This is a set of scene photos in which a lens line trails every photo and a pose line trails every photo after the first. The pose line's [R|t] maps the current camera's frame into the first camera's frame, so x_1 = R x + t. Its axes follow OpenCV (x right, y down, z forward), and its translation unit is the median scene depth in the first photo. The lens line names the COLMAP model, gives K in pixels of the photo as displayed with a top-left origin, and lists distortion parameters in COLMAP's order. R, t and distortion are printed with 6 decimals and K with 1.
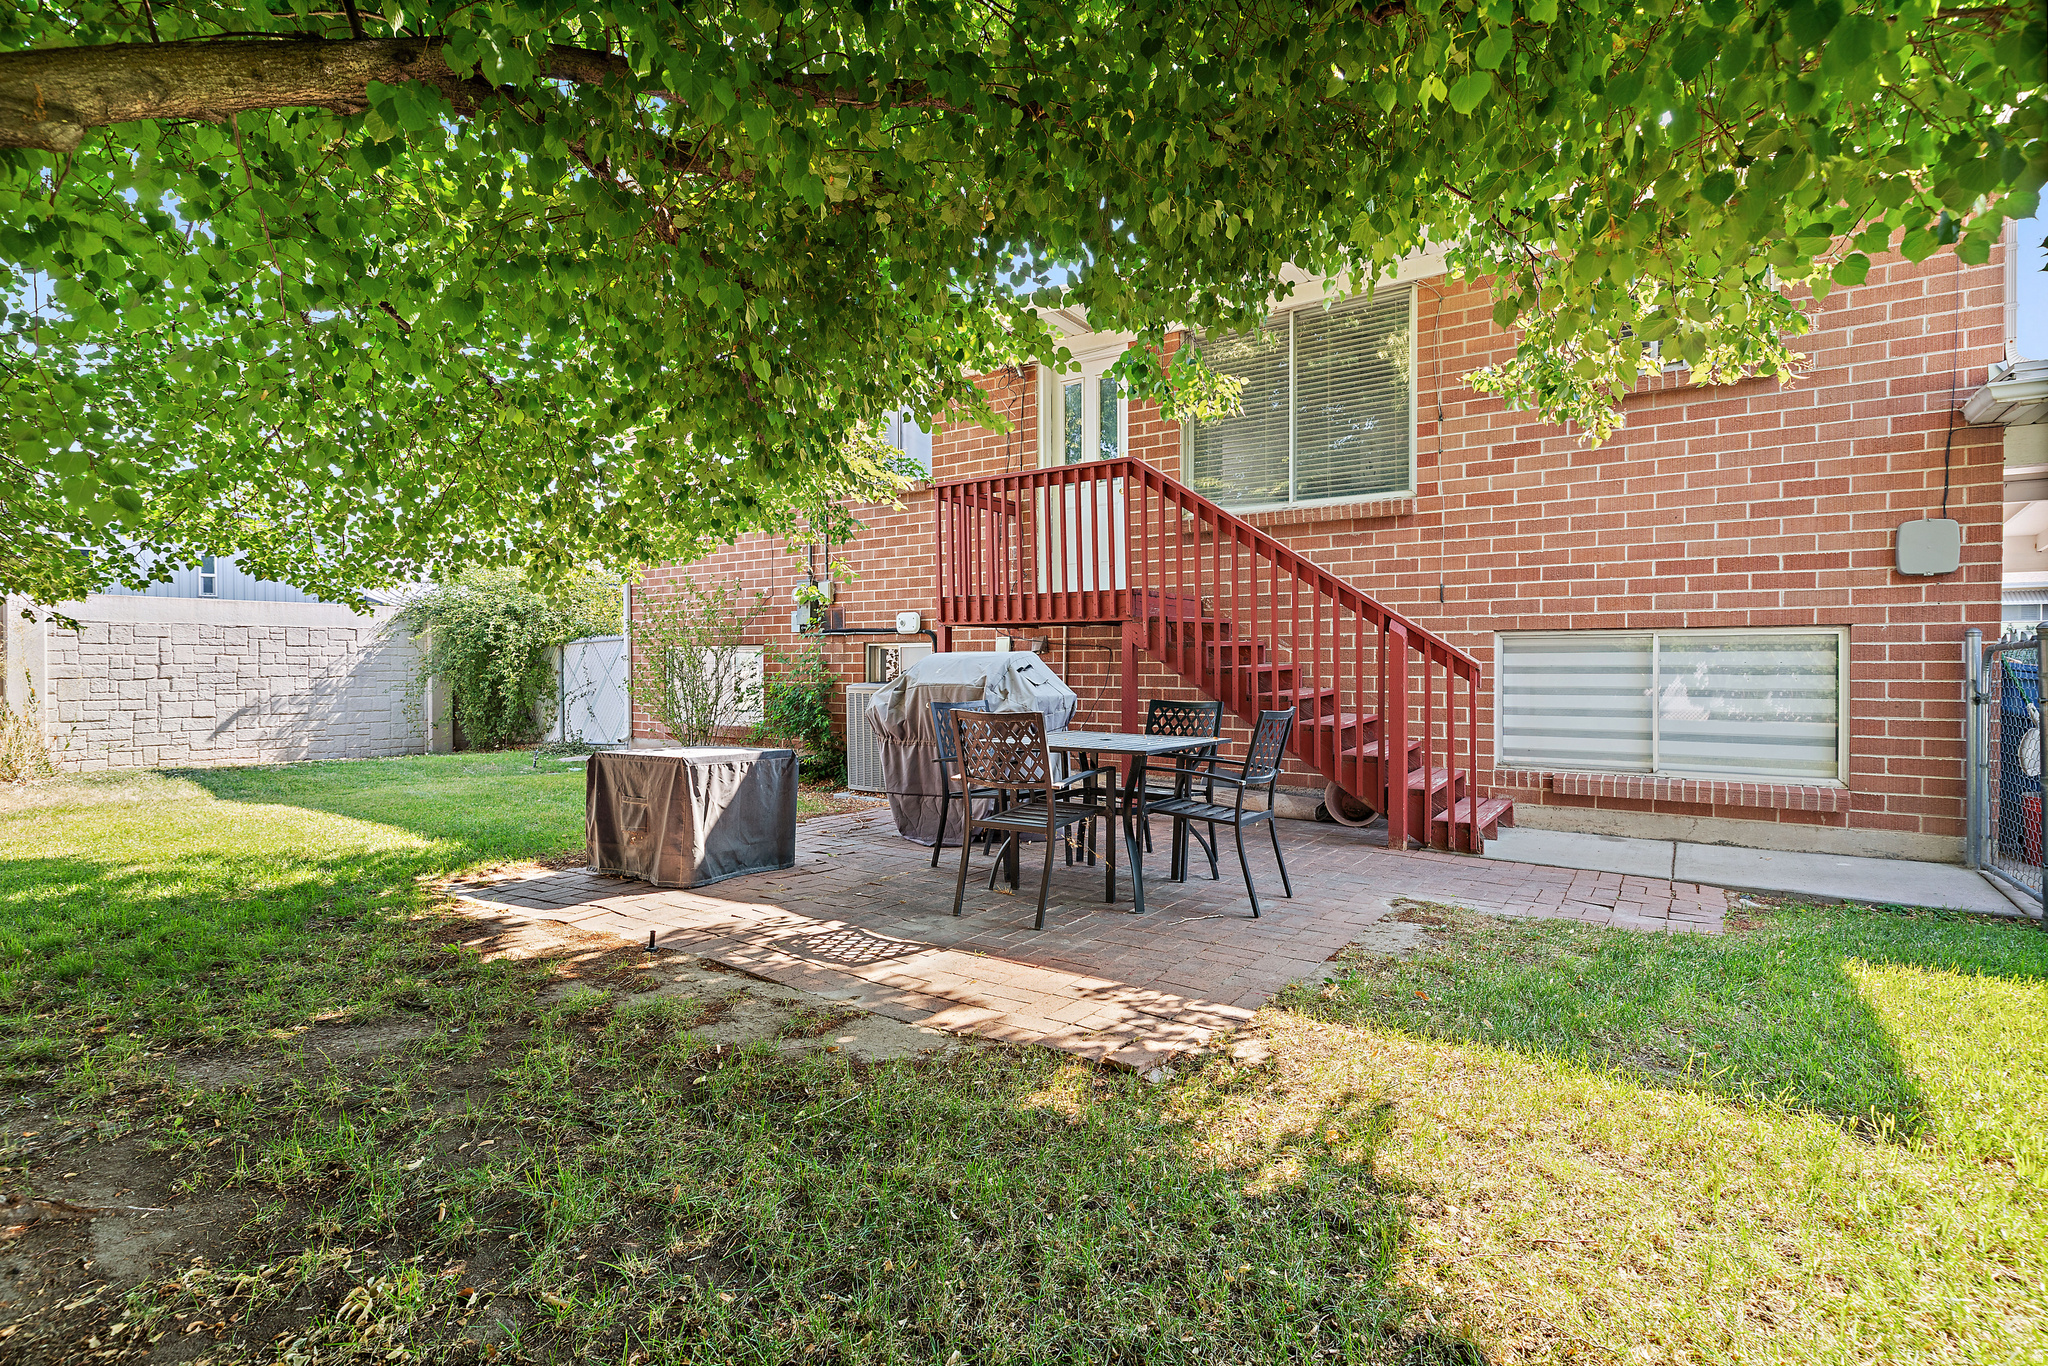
lens RADIAL K [[975.7, 0, 1035.6], [0, 975.7, 661.3], [0, 0, 1]] dist [-0.001917, 0.000815]
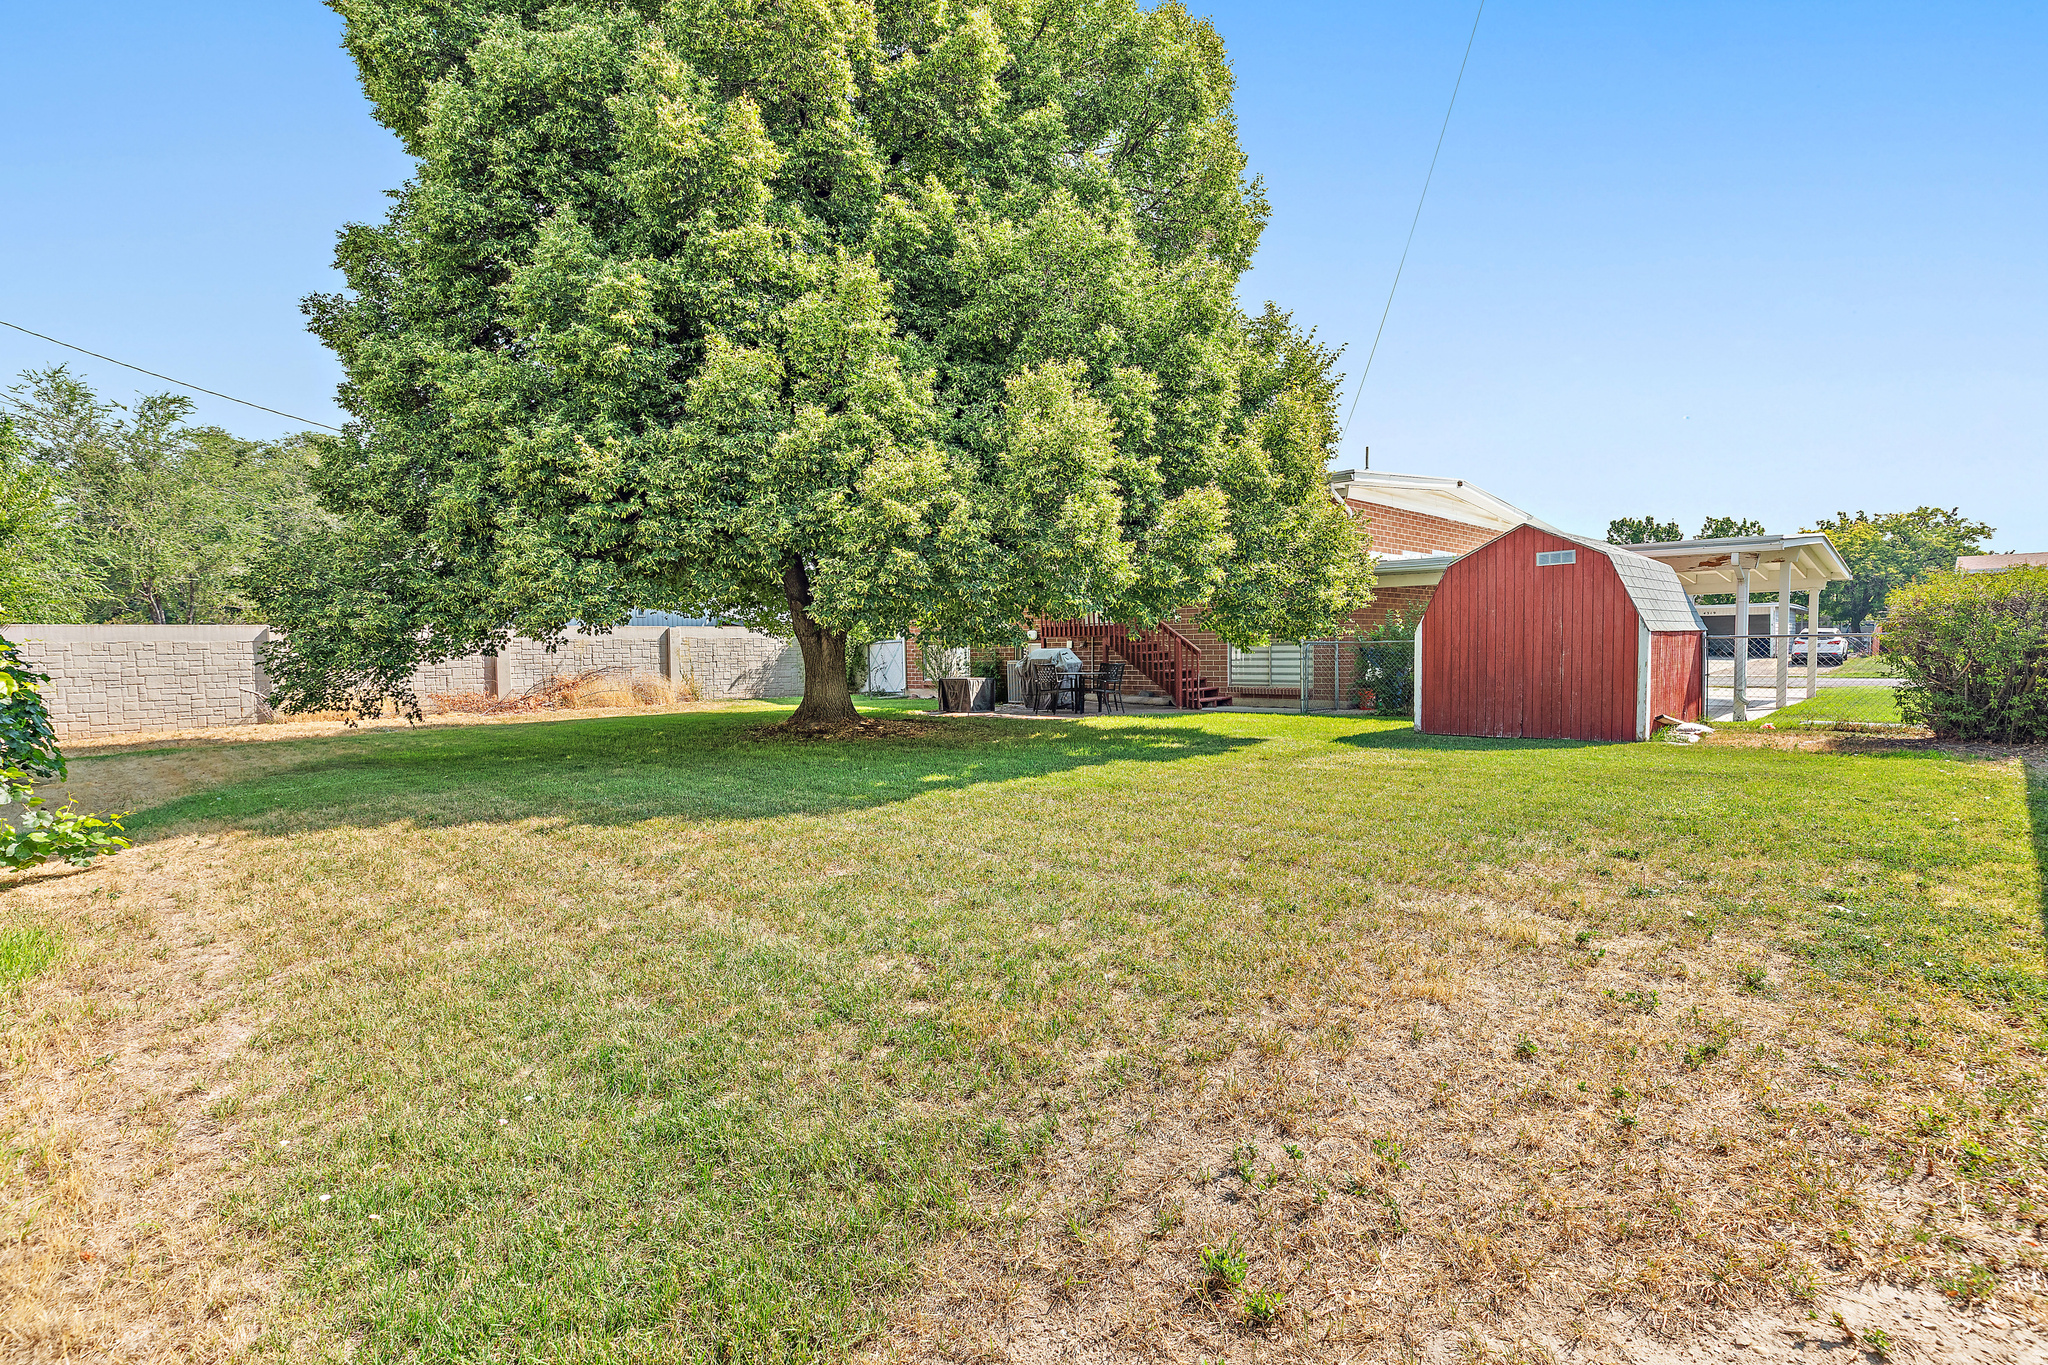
lens RADIAL K [[975.7, 0, 1035.6], [0, 975.7, 660.8], [0, 0, 1]] dist [-0.001917, 0.000815]
pose [[0.988611, -0.010281, -0.150145, 0.326092], [0.012300, 0.999846, 0.012526, -0.008557], [0.149993, -0.014231, 0.988585, -1.861126]]
